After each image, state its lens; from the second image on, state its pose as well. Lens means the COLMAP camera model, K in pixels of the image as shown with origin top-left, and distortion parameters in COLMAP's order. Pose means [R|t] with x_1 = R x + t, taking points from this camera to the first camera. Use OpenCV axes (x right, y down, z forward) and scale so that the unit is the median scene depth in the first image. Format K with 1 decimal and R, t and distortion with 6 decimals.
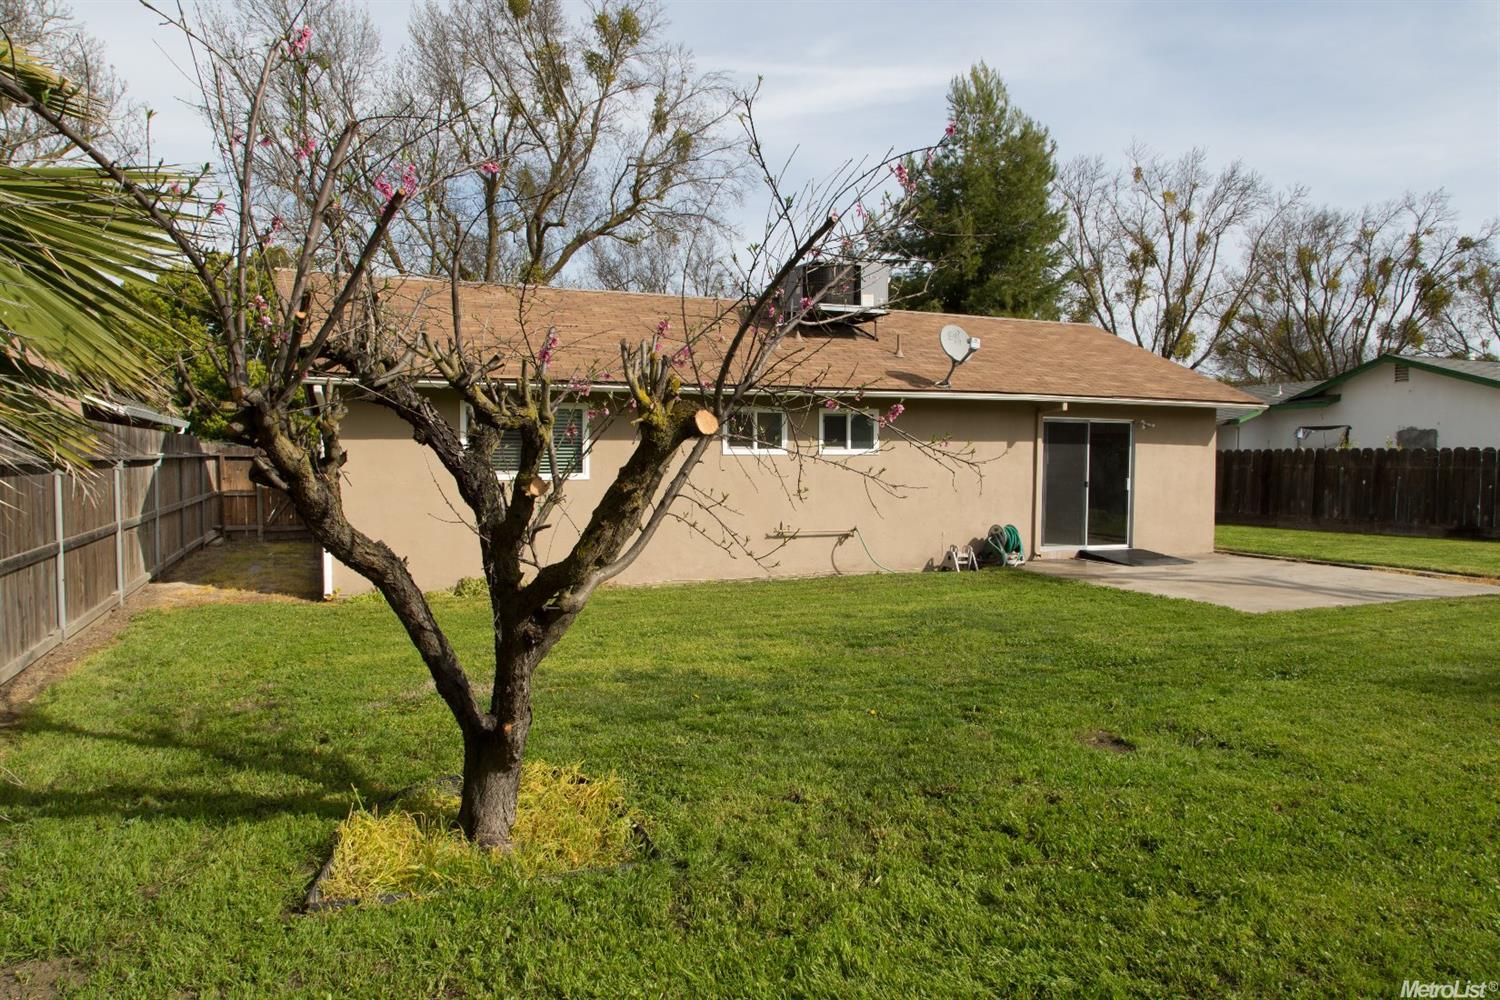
lens RADIAL K [[1023.9, 0, 743.4], [0, 1023.9, 505.7], [0, 0, 1]] dist [0.019058, -0.001043]
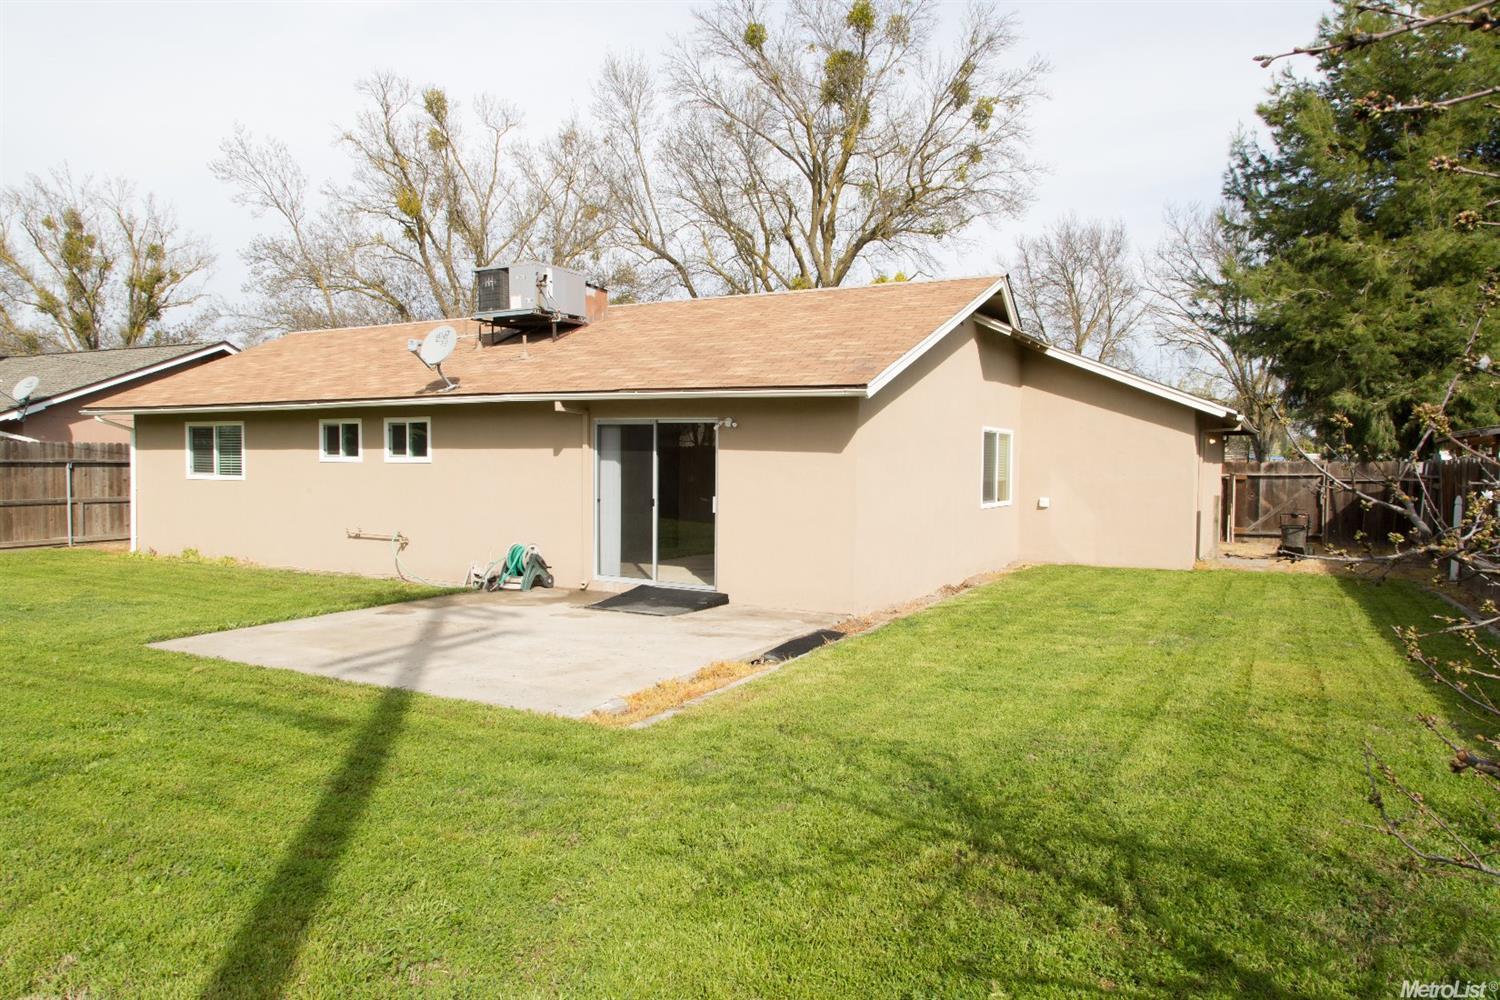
lens RADIAL K [[1023.9, 0, 743.4], [0, 1023.9, 505.7], [0, 0, 1]] dist [0.019058, -0.001043]
pose [[0.617115, 0.038321, -0.785939, 1.013914], [-0.043337, 0.998953, 0.014679, -0.032995], [0.785678, 0.025002, 0.618130, 0.576414]]
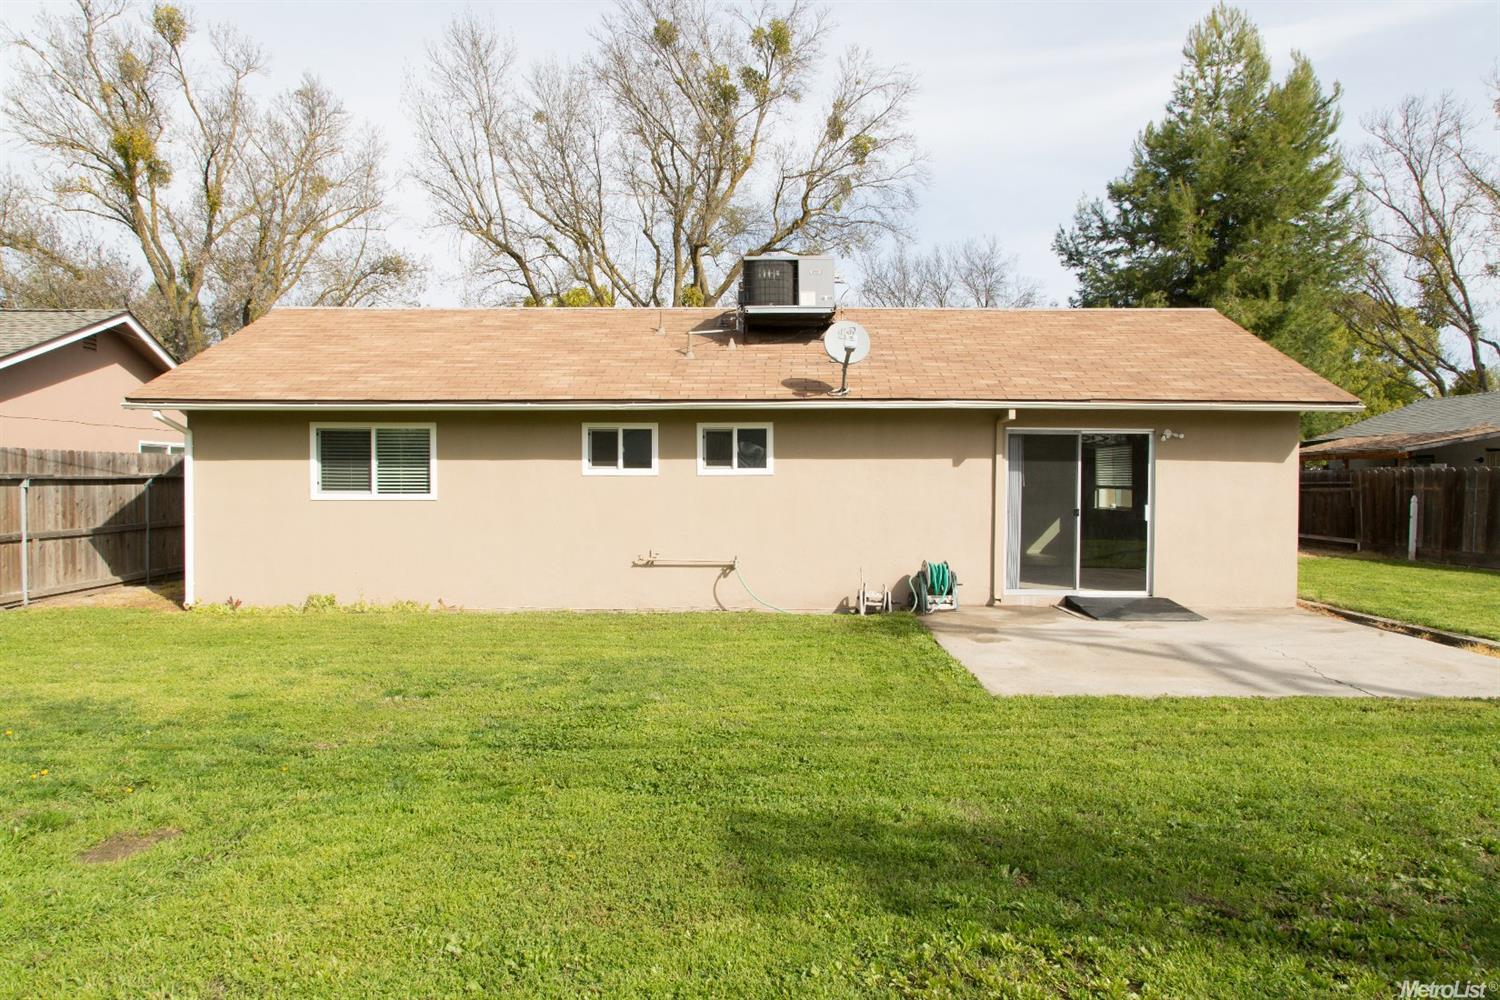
lens RADIAL K [[1011.6, 0, 750.0], [0, 1011.6, 500.0], [0, 0, 1]] dist [0.035013, 0.003041]
pose [[0.920048, 0.009869, -0.391680, 0.415243], [-0.019239, 0.999615, -0.020004, -0.010094], [0.391332, 0.025940, 0.919884, 0.187104]]
